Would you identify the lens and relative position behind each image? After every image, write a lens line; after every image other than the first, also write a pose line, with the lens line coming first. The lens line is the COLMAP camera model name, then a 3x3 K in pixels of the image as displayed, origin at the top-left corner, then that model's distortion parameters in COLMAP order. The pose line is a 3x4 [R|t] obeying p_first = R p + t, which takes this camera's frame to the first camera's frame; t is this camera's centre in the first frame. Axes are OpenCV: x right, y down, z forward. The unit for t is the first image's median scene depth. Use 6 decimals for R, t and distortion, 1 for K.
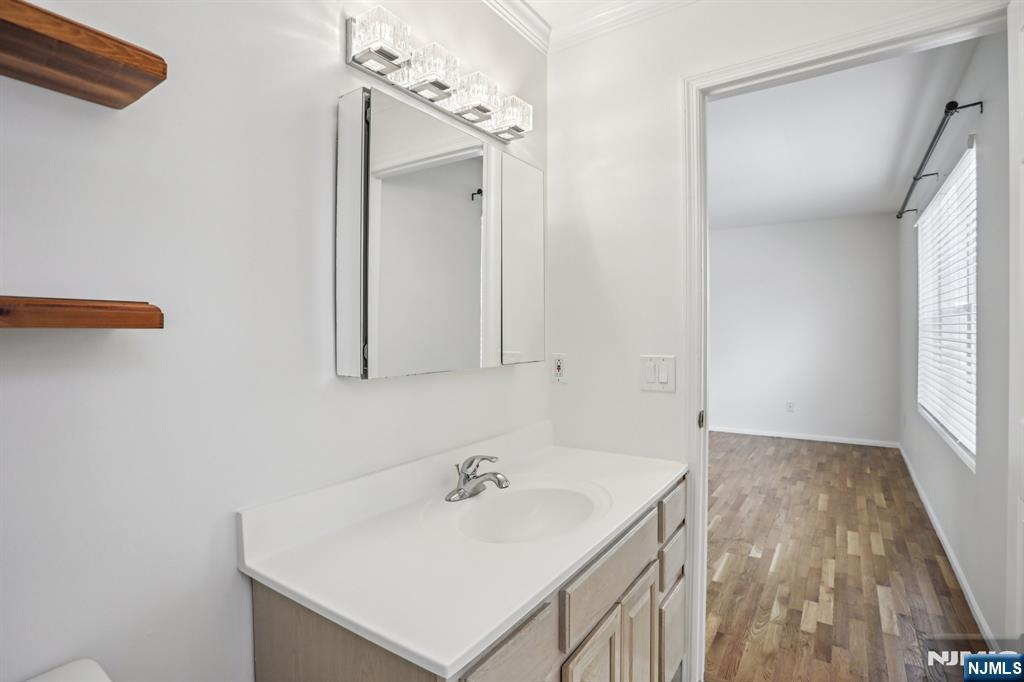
lens RADIAL K [[490.5, 0, 520.8], [0, 490.5, 337.5], [0, 0, 1]] dist [-0.048356, 0.011013]
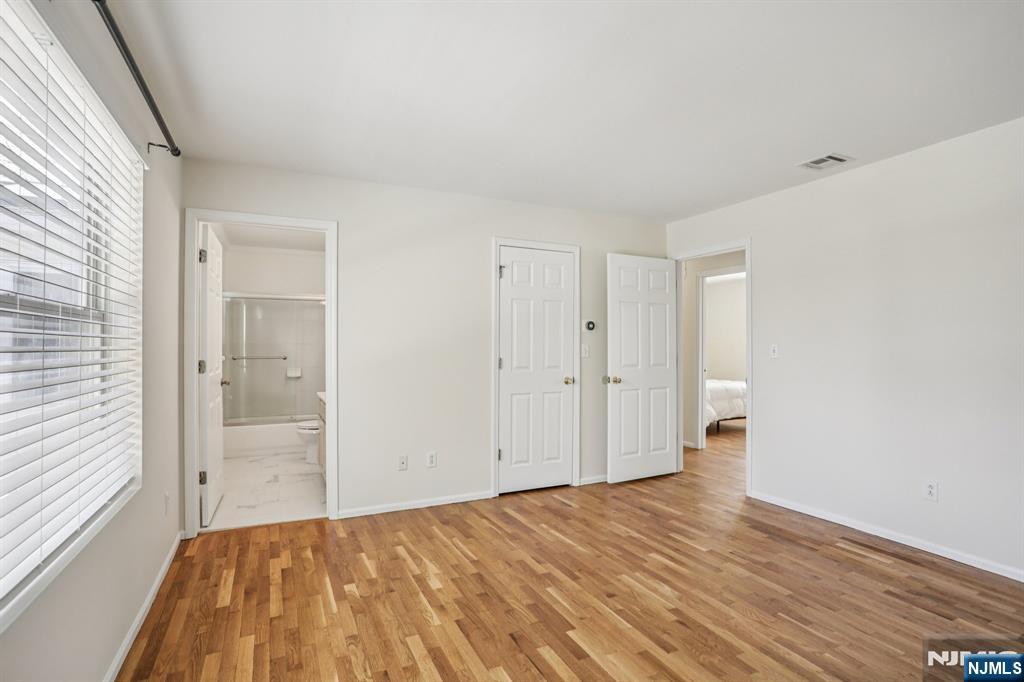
lens RADIAL K [[490.5, 0, 497.1], [0, 490.5, 343.8], [0, 0, 1]] dist [-0.048356, 0.011013]
pose [[-0.520997, -0.001182, -0.853558, 1.206157], [0.001593, 0.999996, -0.002356, -0.014033], [0.853557, -0.002587, -0.520993, 1.836841]]
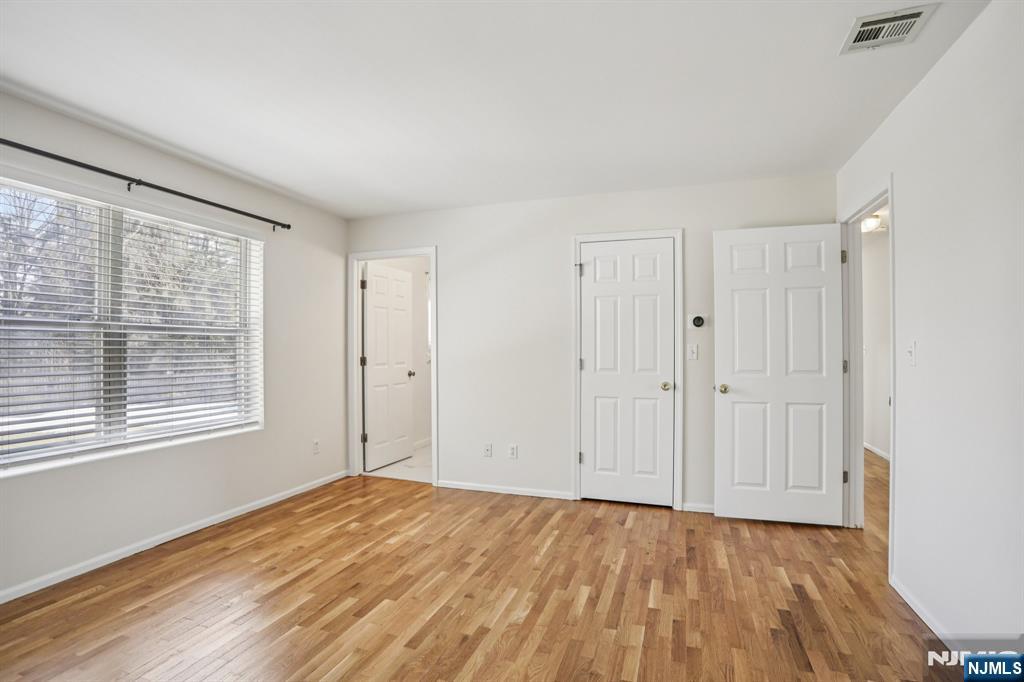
lens RADIAL K [[490.5, 0, 502.5], [0, 490.5, 347.1], [0, 0, 1]] dist [-0.048356, 0.011013]
pose [[-0.971205, 0.006678, -0.238153, 0.437641], [0.006760, 0.999977, 0.000472, -0.011453], [0.238151, -0.001151, -0.971227, 2.475490]]
